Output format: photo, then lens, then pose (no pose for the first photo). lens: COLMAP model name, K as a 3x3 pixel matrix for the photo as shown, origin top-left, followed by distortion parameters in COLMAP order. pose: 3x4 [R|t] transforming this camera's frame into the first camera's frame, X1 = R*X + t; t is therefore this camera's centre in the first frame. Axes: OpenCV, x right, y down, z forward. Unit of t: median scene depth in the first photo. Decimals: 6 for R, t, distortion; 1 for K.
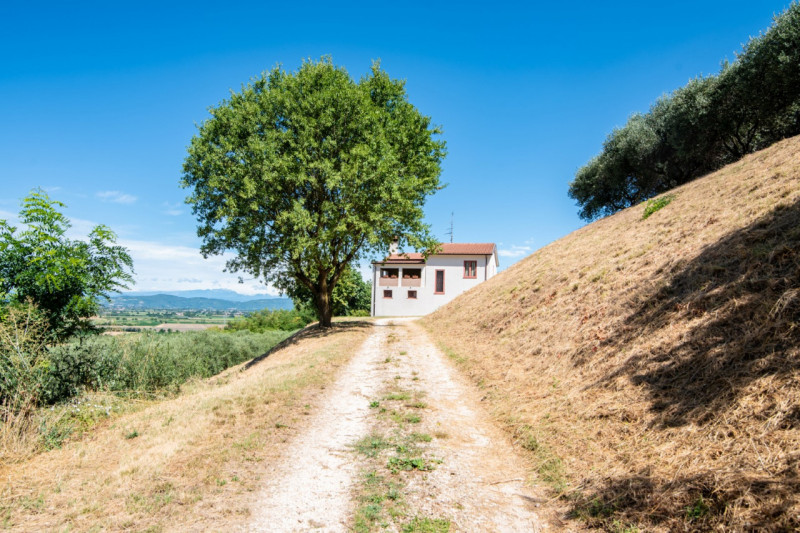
lens RADIAL K [[587.4, 0, 400.0], [0, 587.4, 266.5], [0, 0, 1]] dist [-0.010102, 0.000445]
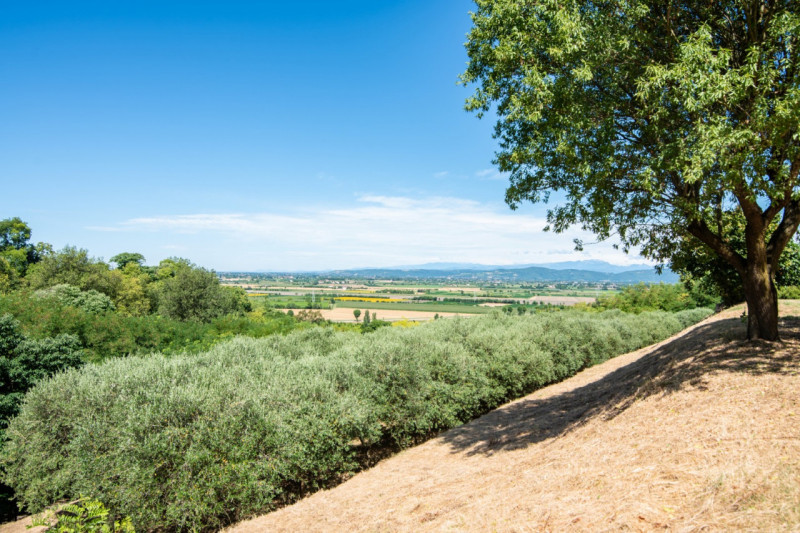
lens RADIAL K [[587.4, 0, 400.0], [0, 587.4, 266.5], [0, 0, 1]] dist [-0.010102, 0.000445]
pose [[0.814250, -0.022030, -0.580096, -0.085504], [0.050814, 0.998149, 0.033418, 0.015420], [0.578286, -0.056687, 0.813862, 0.434254]]
